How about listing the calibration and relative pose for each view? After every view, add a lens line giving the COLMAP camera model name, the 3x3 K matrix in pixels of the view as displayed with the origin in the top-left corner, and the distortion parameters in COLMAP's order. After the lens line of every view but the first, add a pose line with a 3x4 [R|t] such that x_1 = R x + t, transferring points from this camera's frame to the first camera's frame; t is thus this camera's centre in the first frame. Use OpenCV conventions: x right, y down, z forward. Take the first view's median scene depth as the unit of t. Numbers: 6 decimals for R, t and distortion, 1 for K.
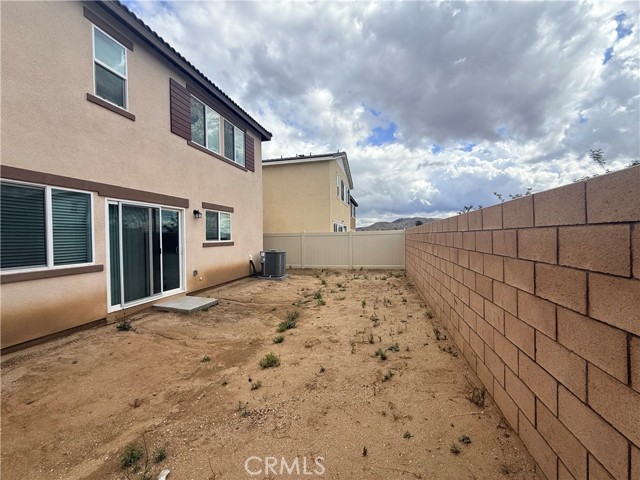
lens RADIAL K [[254.9, 0, 318.6], [0, 254.9, 240.2], [0, 0, 1]] dist [-0.000148, 0.000426]
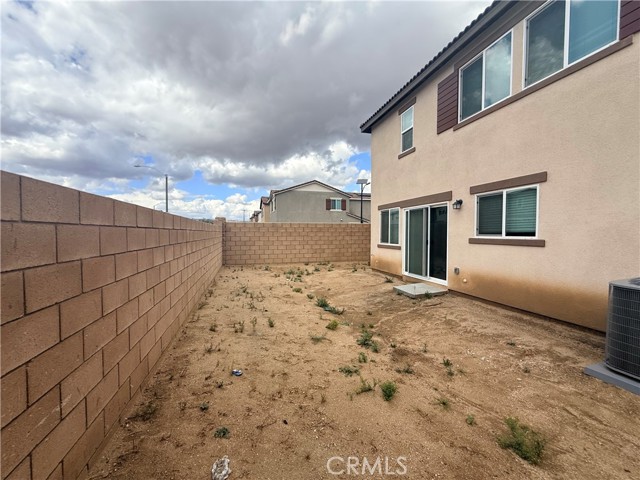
lens RADIAL K [[254.9, 0, 317.4], [0, 254.9, 241.4], [0, 0, 1]] dist [-0.000148, 0.000426]
pose [[-0.864071, 0.028341, -0.502571, 0.426320], [0.002486, 0.998642, 0.052041, -0.025668], [0.503364, 0.043718, -0.862968, 1.697848]]
